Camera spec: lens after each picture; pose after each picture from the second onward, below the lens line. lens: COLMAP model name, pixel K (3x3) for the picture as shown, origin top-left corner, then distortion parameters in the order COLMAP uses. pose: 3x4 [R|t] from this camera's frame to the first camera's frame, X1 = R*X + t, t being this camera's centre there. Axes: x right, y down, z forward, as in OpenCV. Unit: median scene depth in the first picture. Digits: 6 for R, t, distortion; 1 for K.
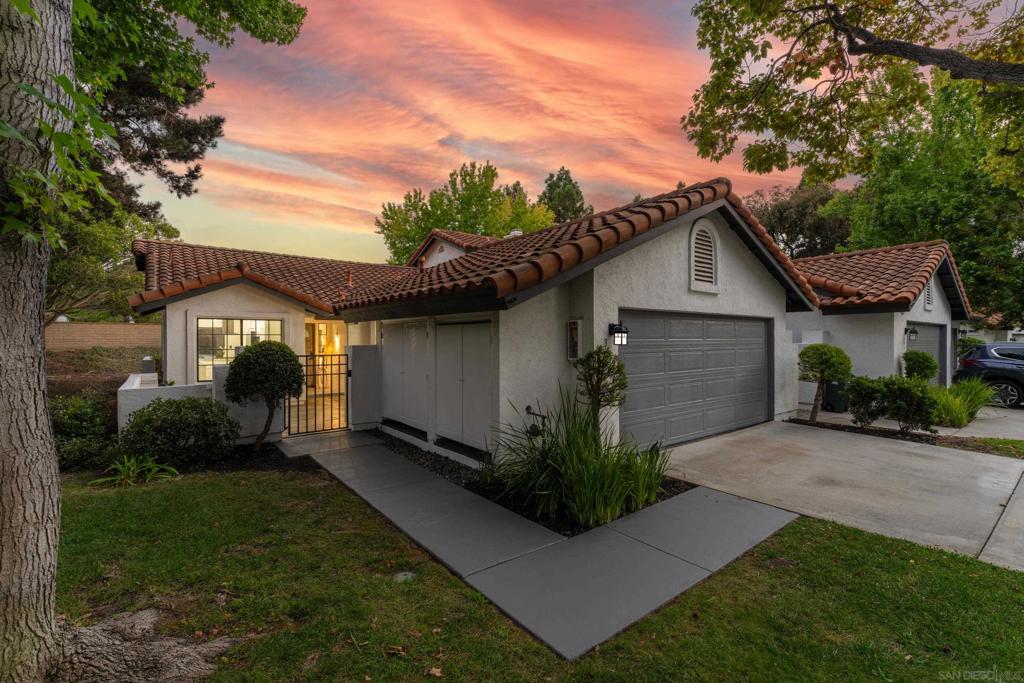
lens RADIAL K [[458.2, 0, 512.3], [0, 458.2, 341.0], [0, 0, 1]] dist [-0.000987, -0.000090]
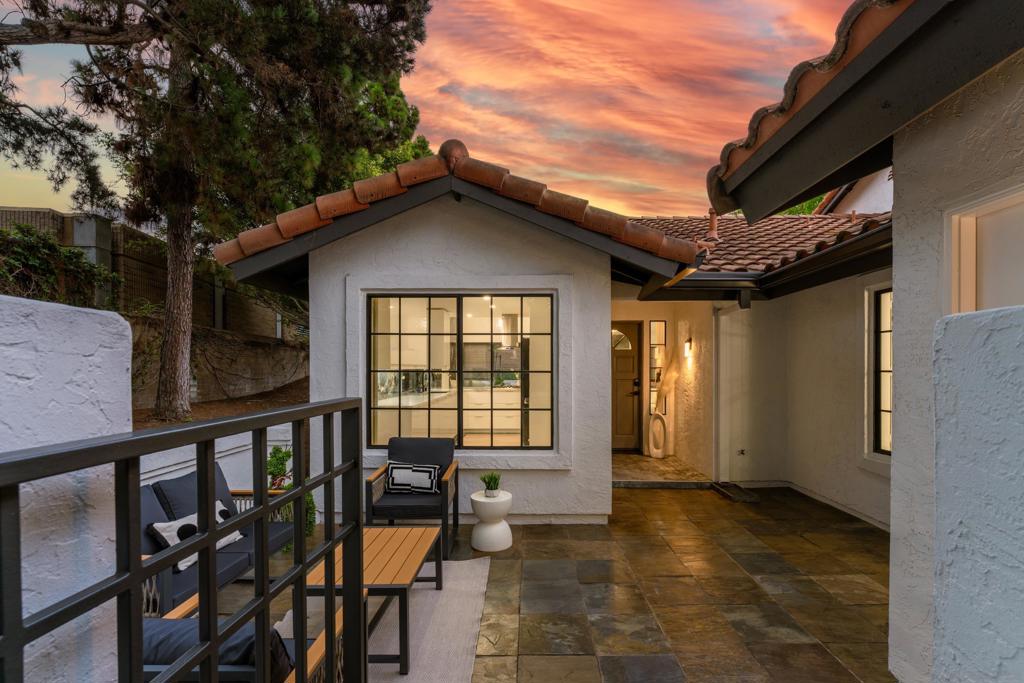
lens RADIAL K [[458.2, 0, 532.0], [0, 458.2, 370.7], [0, 0, 1]] dist [-0.000987, -0.000090]
pose [[0.792512, 0.006572, -0.609821, -0.235089], [-0.005159, 0.999978, 0.004072, 0.012289], [0.609835, -0.000081, 0.792528, 0.563147]]
